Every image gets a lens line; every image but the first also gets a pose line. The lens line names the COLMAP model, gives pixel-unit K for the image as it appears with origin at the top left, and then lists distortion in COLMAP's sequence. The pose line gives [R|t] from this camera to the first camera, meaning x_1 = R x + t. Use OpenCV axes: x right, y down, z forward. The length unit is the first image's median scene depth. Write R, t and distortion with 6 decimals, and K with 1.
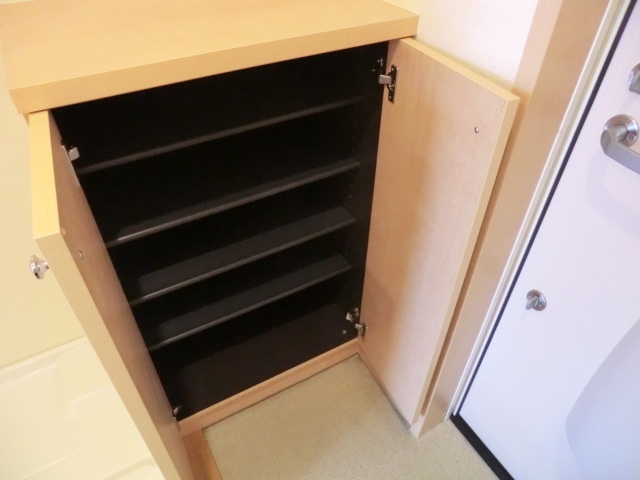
lens RADIAL K [[460.0, 0, 319.2], [0, 460.0, 249.3], [0, 0, 1]] dist [-0.097562, 0.099229]
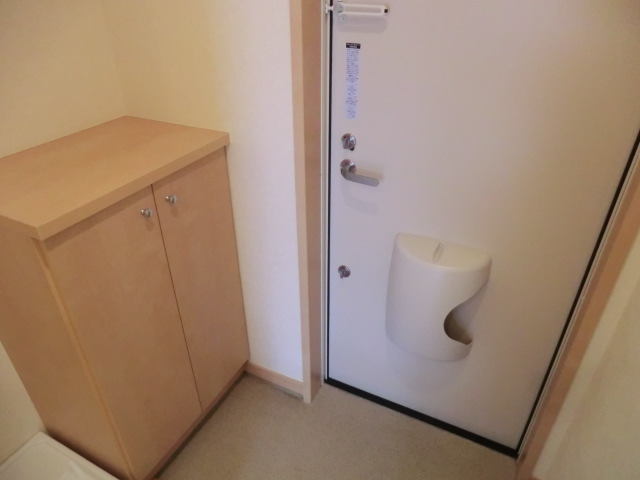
lens RADIAL K [[460.0, 0, 319.2], [0, 460.0, 249.3], [0, 0, 1]] dist [-0.097562, 0.099229]
pose [[0.840963, -0.306352, 0.446016, -0.326462], [0.373069, 0.925319, -0.067854, 0.118864], [-0.391920, 0.223457, 0.892449, -0.491361]]
